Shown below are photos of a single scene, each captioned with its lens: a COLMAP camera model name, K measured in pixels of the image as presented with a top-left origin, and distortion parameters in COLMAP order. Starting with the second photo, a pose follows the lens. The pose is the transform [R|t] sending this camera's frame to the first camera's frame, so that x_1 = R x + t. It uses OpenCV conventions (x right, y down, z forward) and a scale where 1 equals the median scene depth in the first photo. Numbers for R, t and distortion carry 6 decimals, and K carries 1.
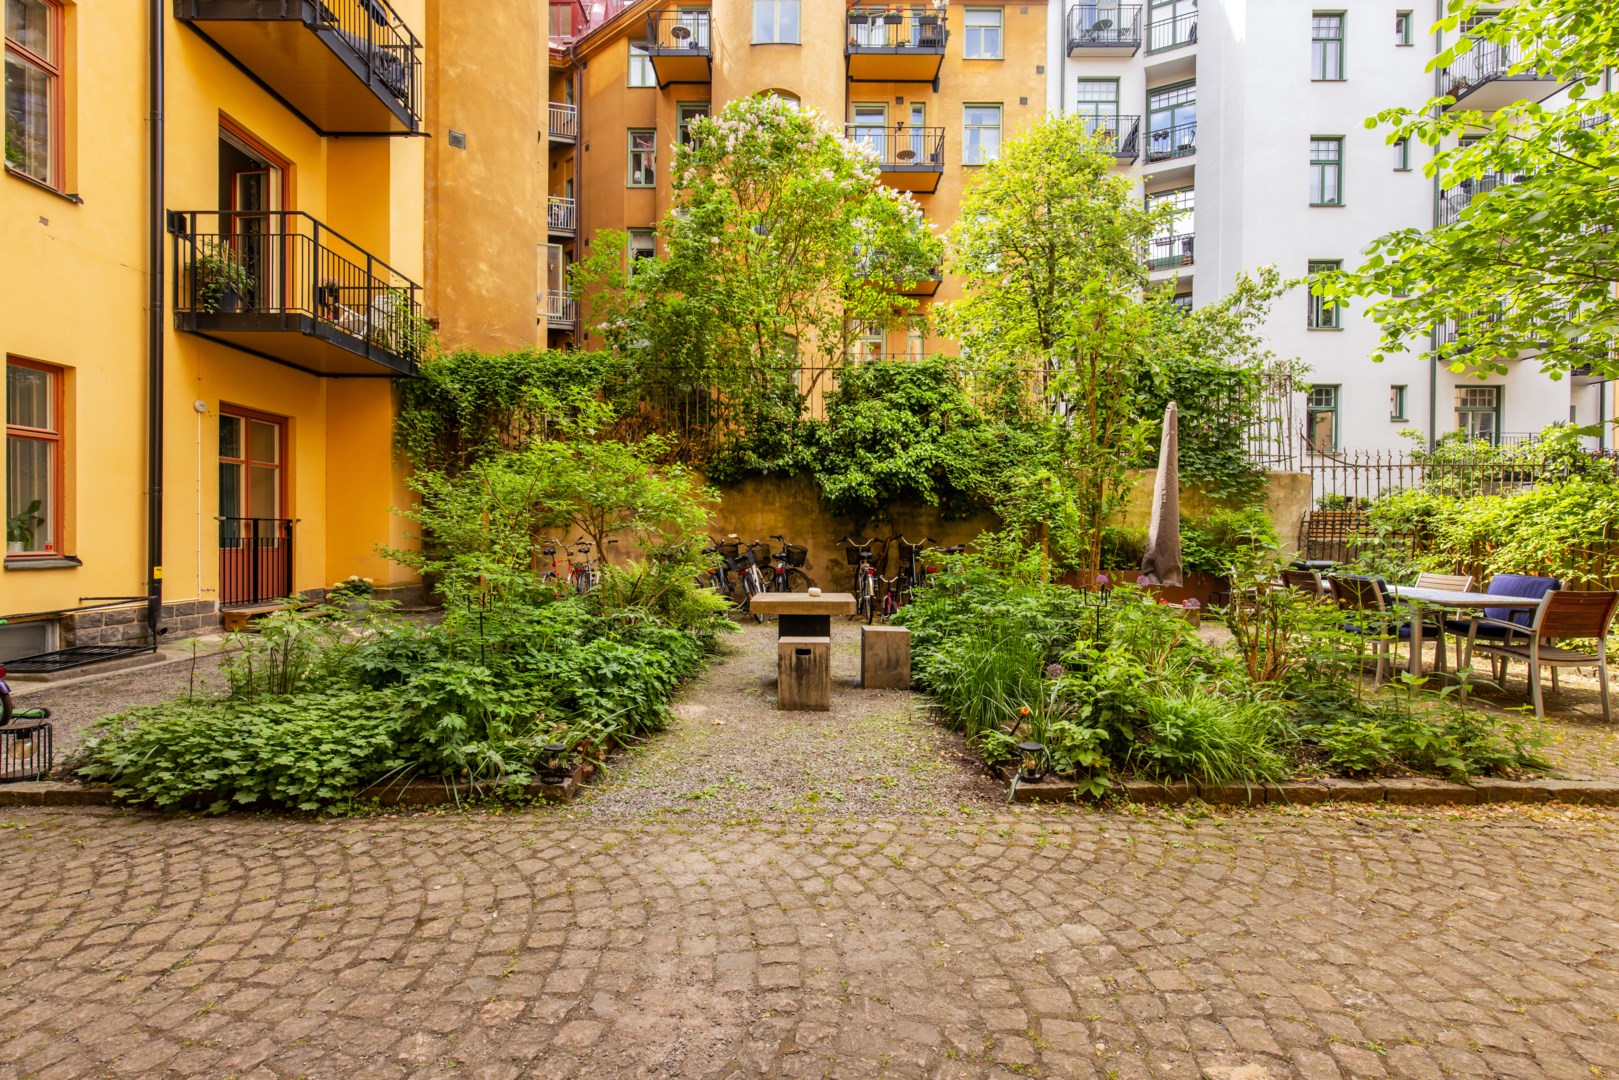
lens RADIAL K [[733.5, 0, 811.1], [0, 733.5, 533.6], [0, 0, 1]] dist [0.009457, 0.000317]
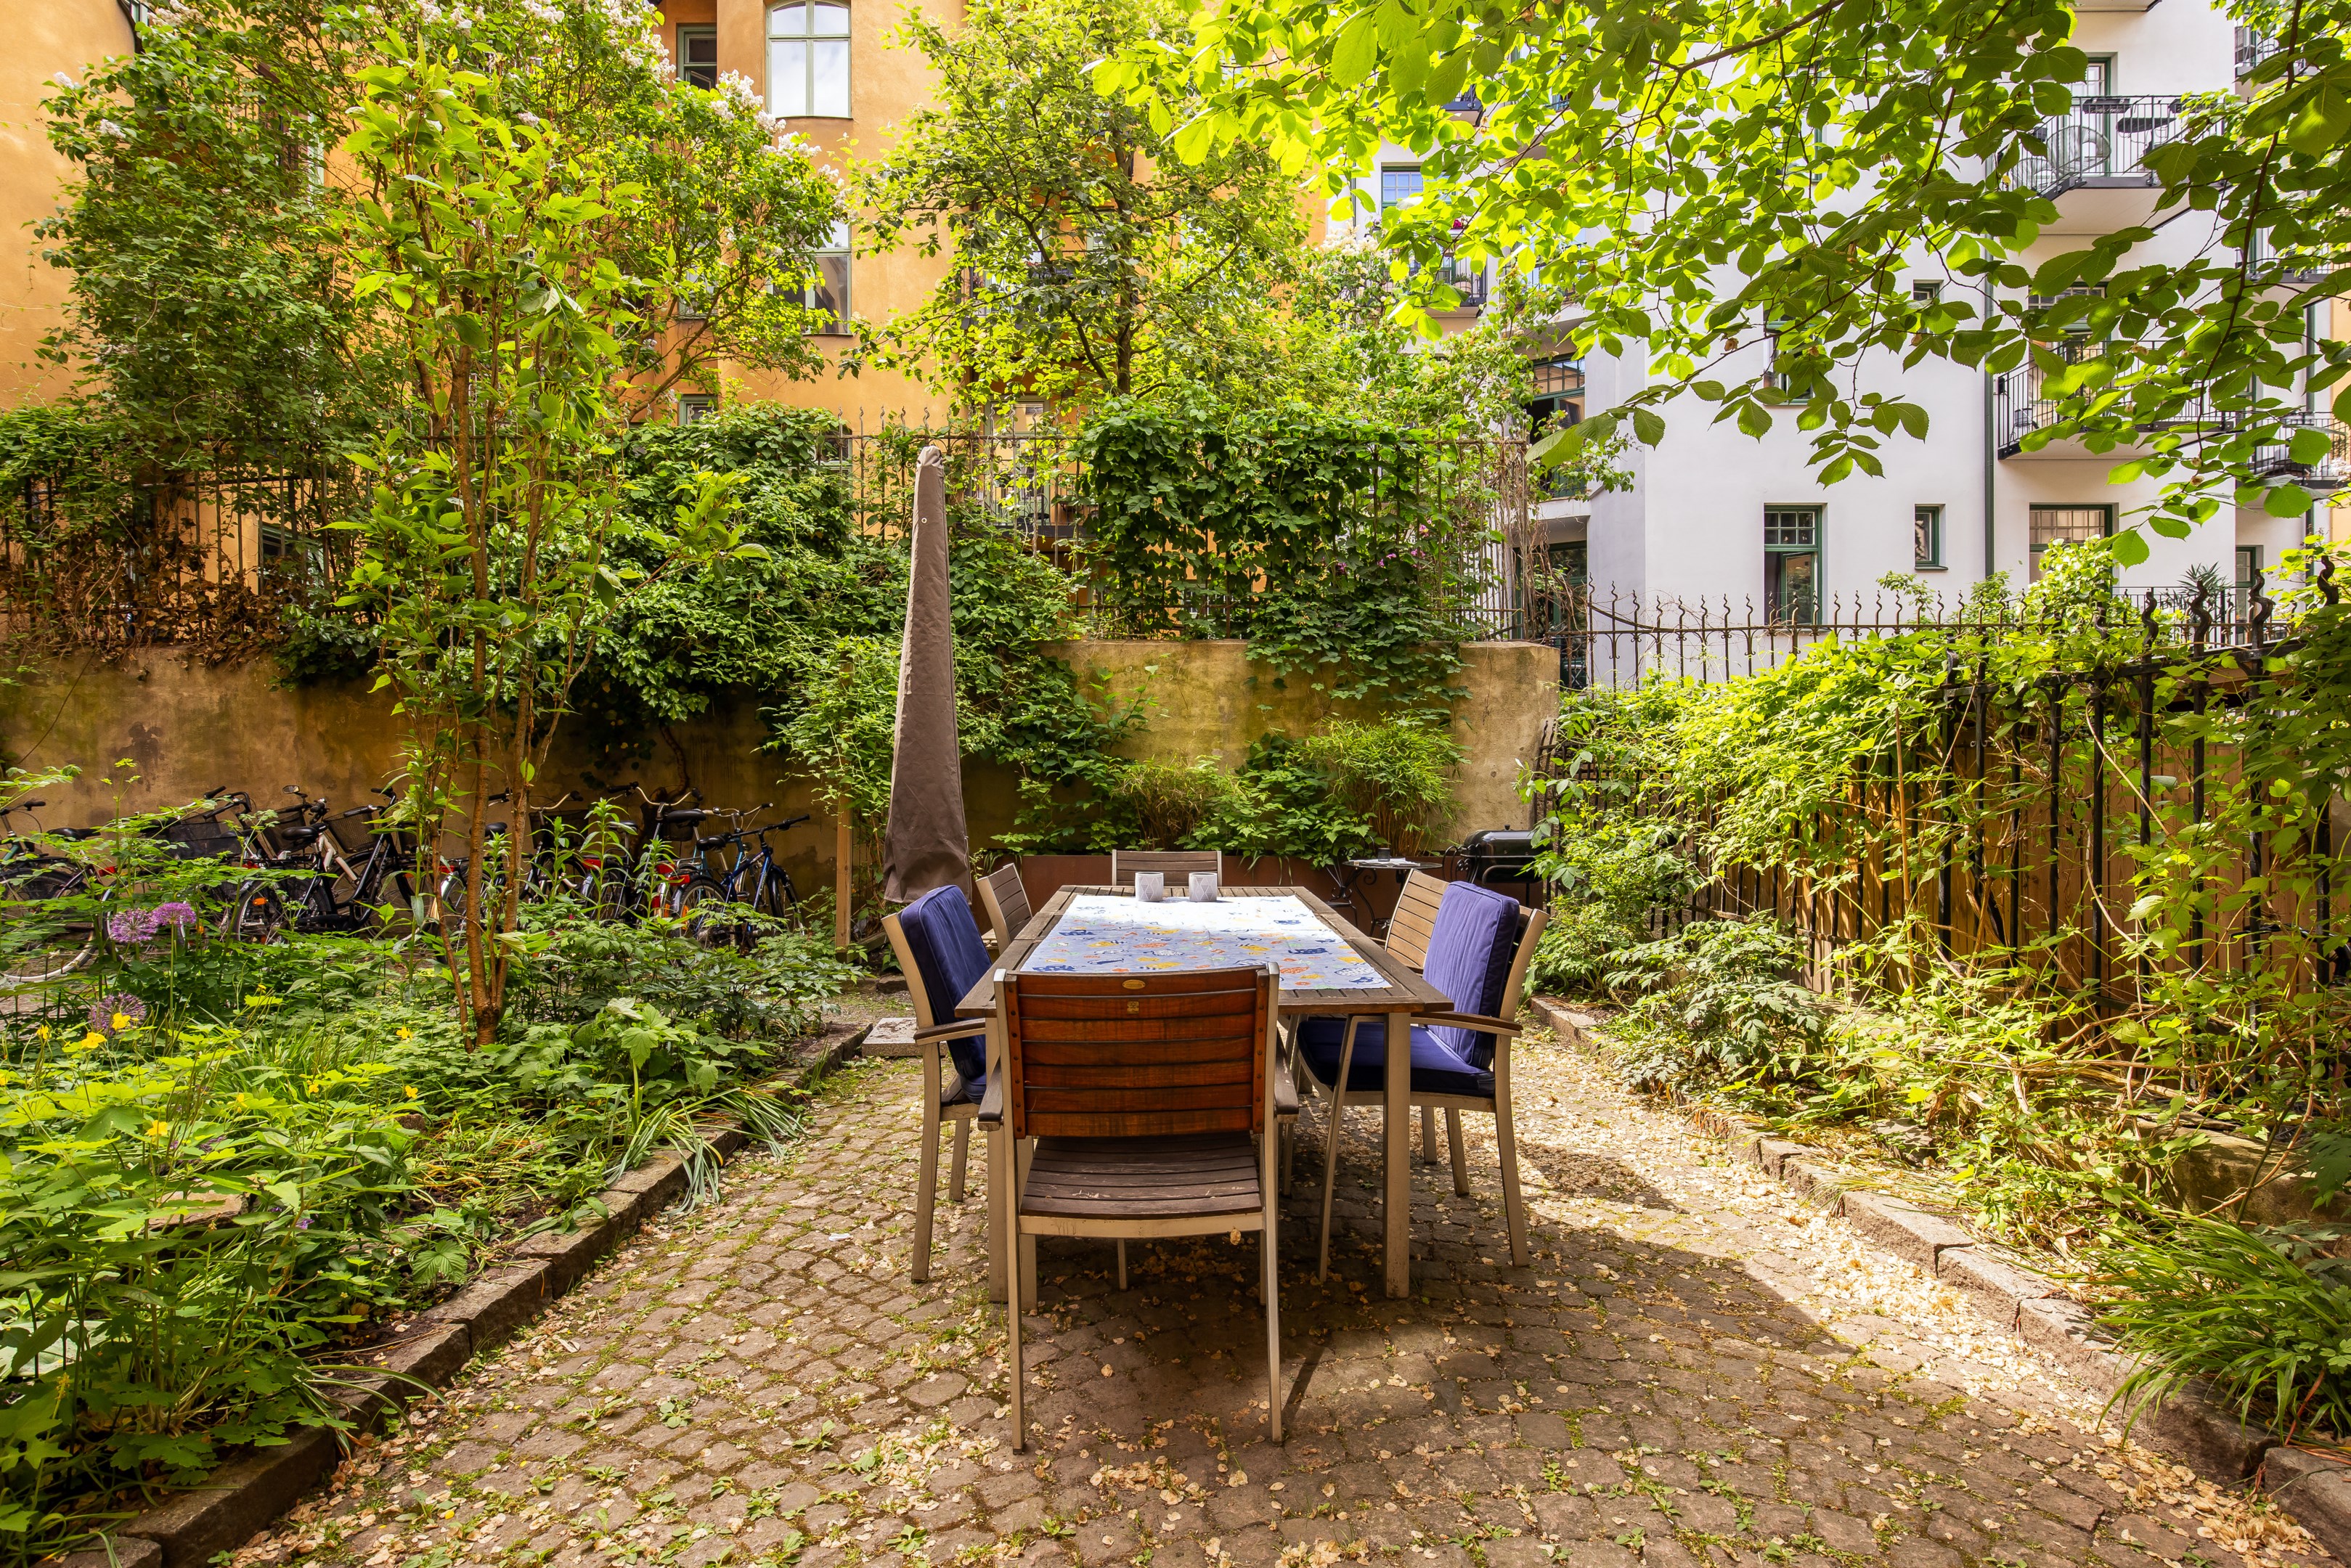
lens RADIAL K [[1139.2, 0, 1172.9], [0, 1139.2, 790.4], [0, 0, 1]] dist [-0.001805, -0.004416]
pose [[0.999891, -0.009289, -0.011454, 0.449207], [0.009331, 0.999950, 0.003692, 0.005747], [0.011419, -0.003798, 0.999928, 0.274866]]
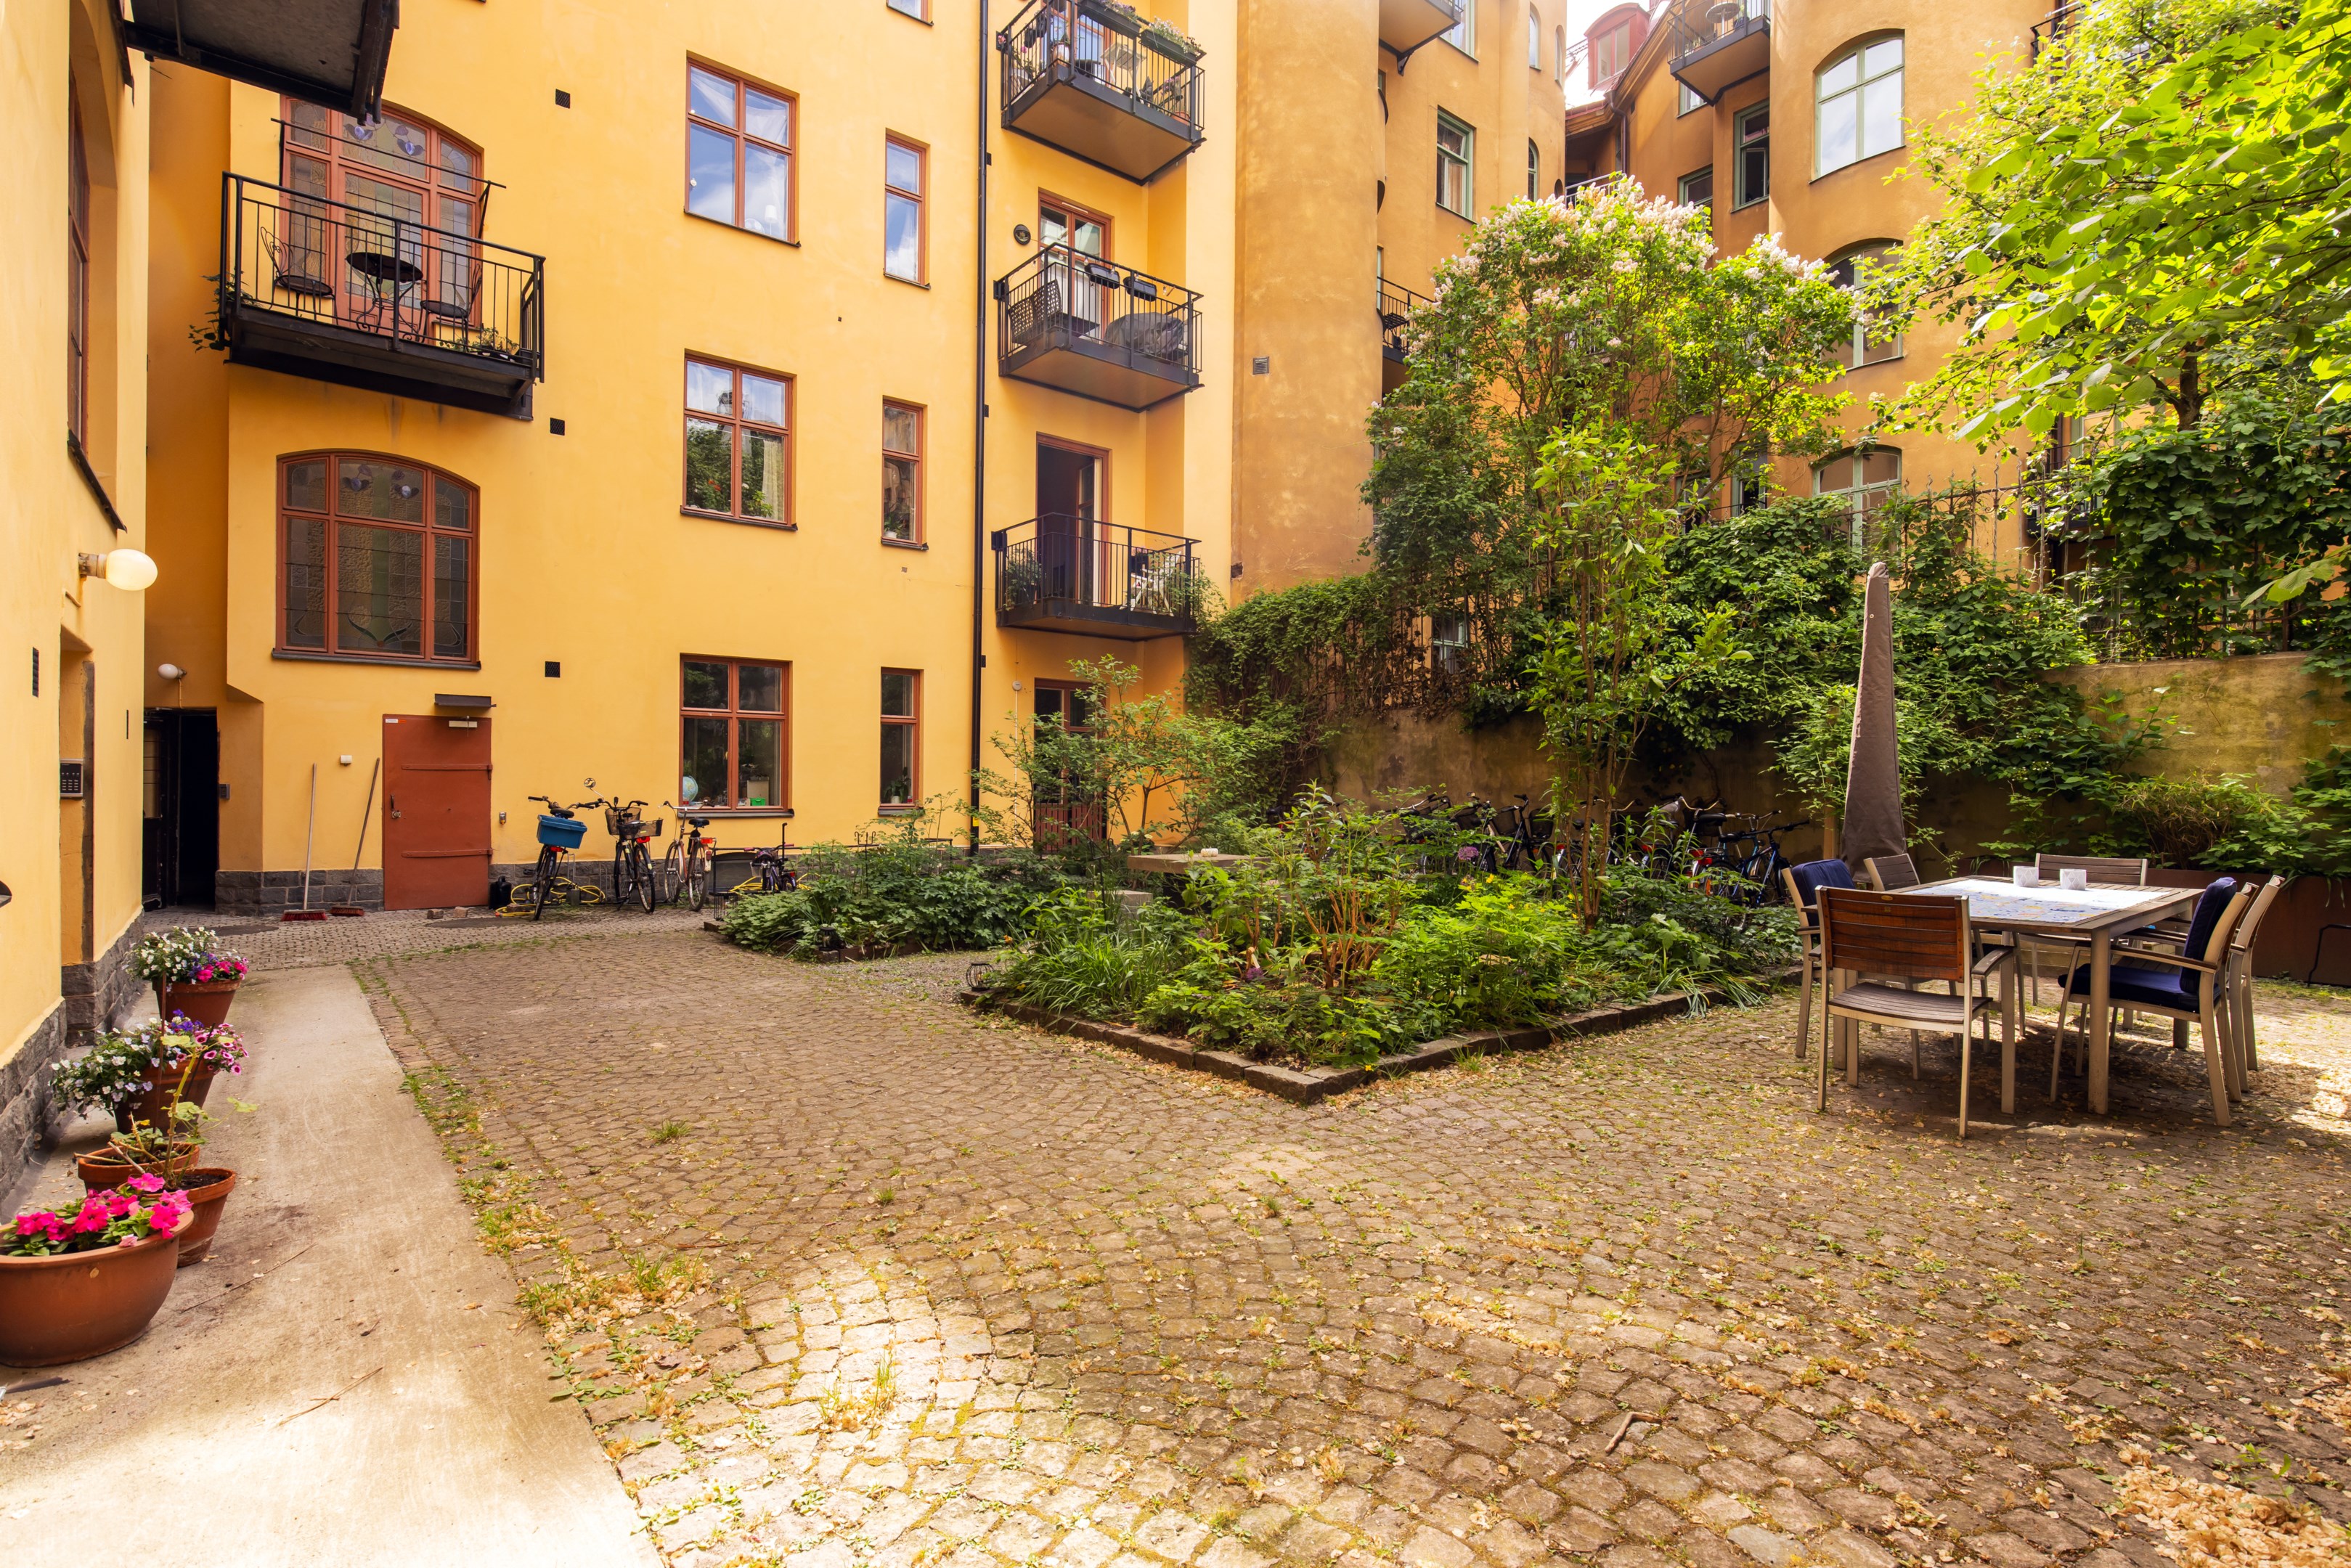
lens RADIAL K [[1139.2, 0, 1172.9], [0, 1139.2, 790.4], [0, 0, 1]] dist [-0.001805, -0.004416]
pose [[0.633574, 0.002062, -0.773679, 0.593740], [-0.004474, 0.999989, -0.000999, 0.001068], [0.773669, 0.004095, 0.633577, 0.011327]]
